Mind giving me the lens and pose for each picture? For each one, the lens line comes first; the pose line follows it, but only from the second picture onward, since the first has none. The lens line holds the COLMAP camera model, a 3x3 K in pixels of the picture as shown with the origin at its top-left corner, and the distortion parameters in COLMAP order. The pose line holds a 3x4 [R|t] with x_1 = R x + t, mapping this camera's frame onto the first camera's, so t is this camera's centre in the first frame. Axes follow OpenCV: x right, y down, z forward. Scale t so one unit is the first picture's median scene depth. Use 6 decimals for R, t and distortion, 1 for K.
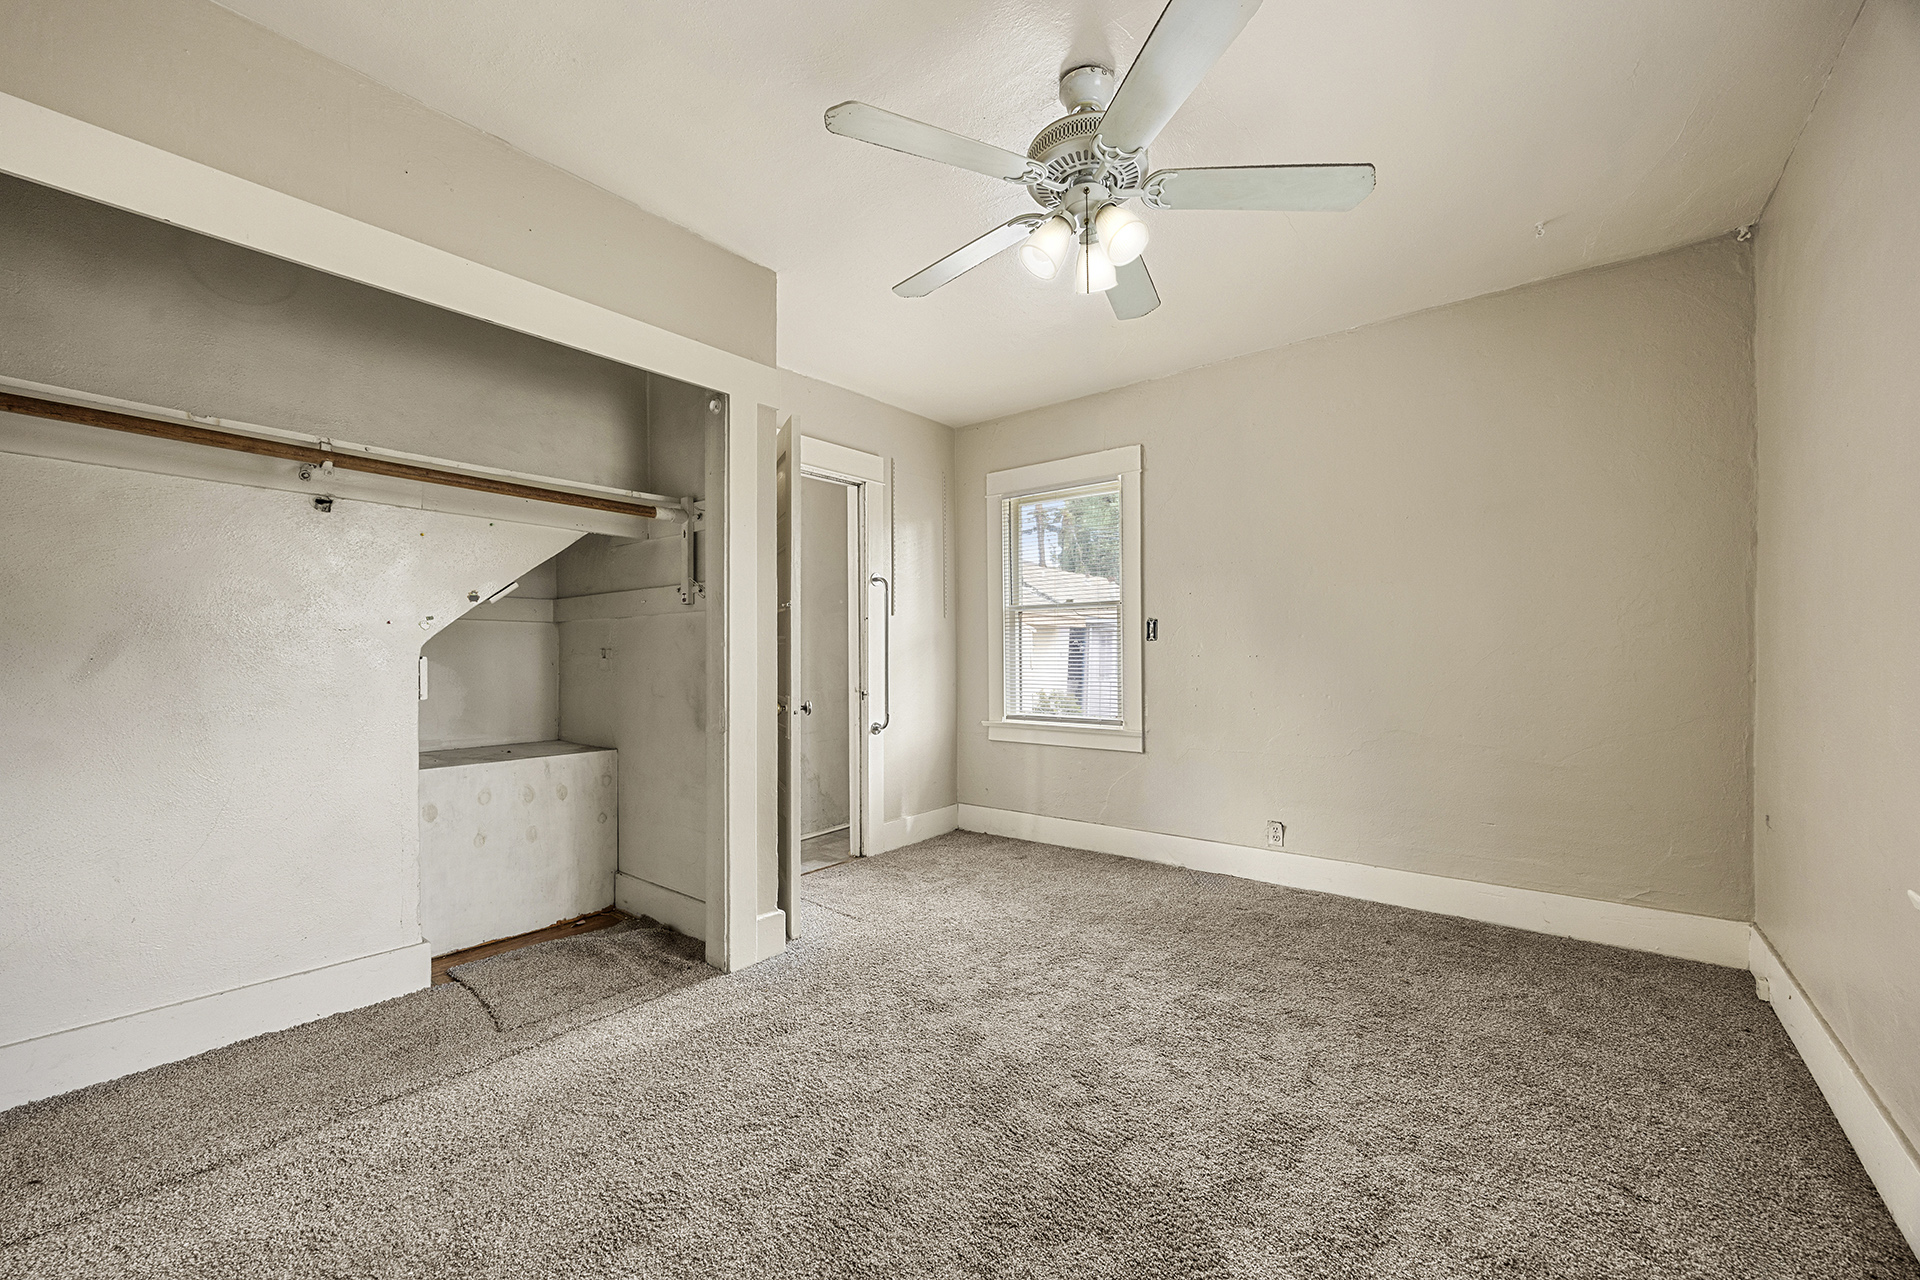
lens RADIAL K [[749.4, 0, 970.9], [0, 749.4, 652.4], [0, 0, 1]] dist [-0.003179, 0.000044]
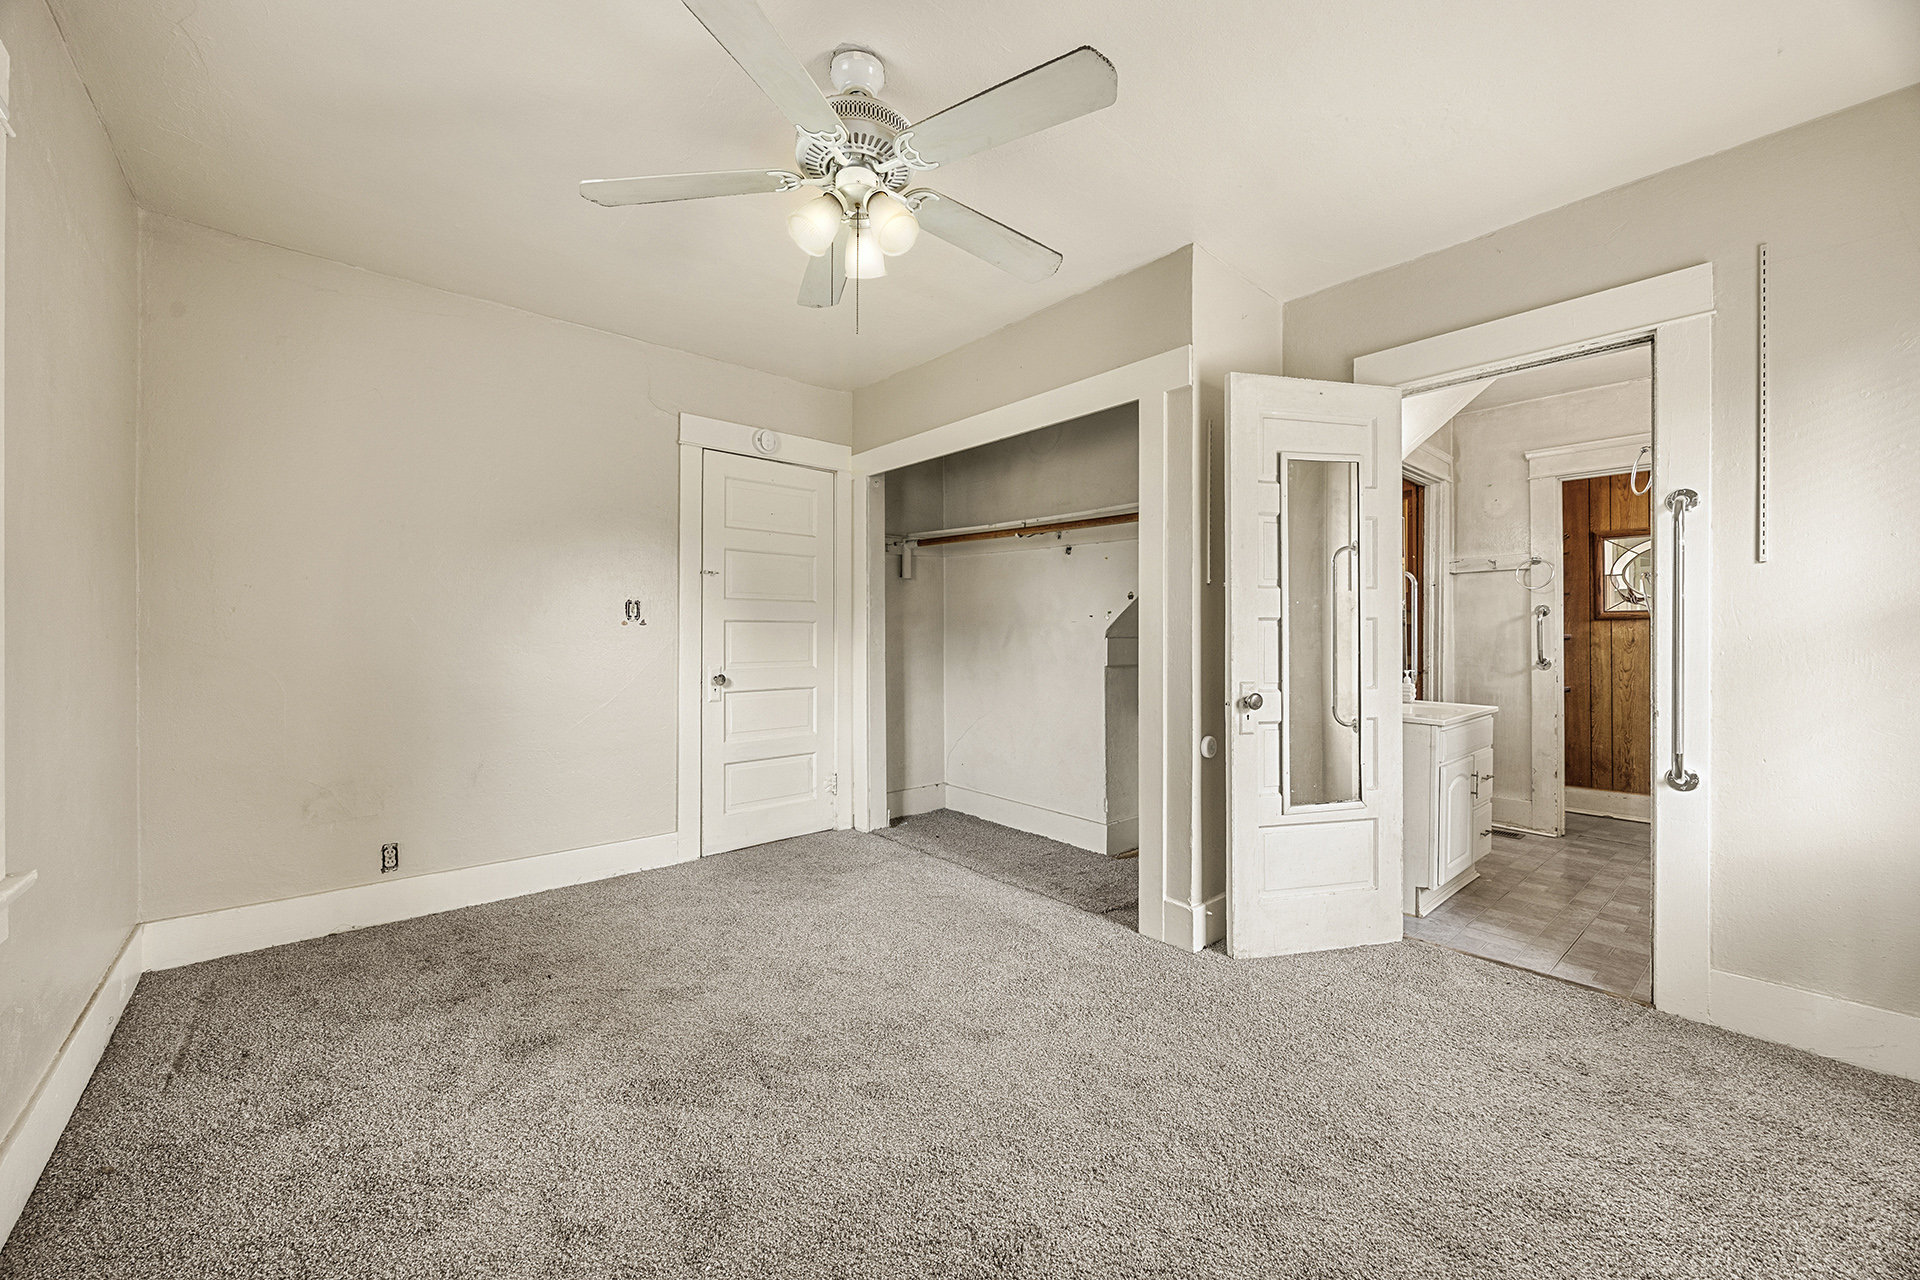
lens RADIAL K [[749.4, 0, 972.7], [0, 749.4, 628.6], [0, 0, 1]] dist [-0.003179, 0.000044]
pose [[-0.187766, -0.000074, -0.982214, 0.906744], [0.002468, 0.999997, -0.000547, -0.015069], [0.982211, -0.002527, -0.187765, 1.109283]]
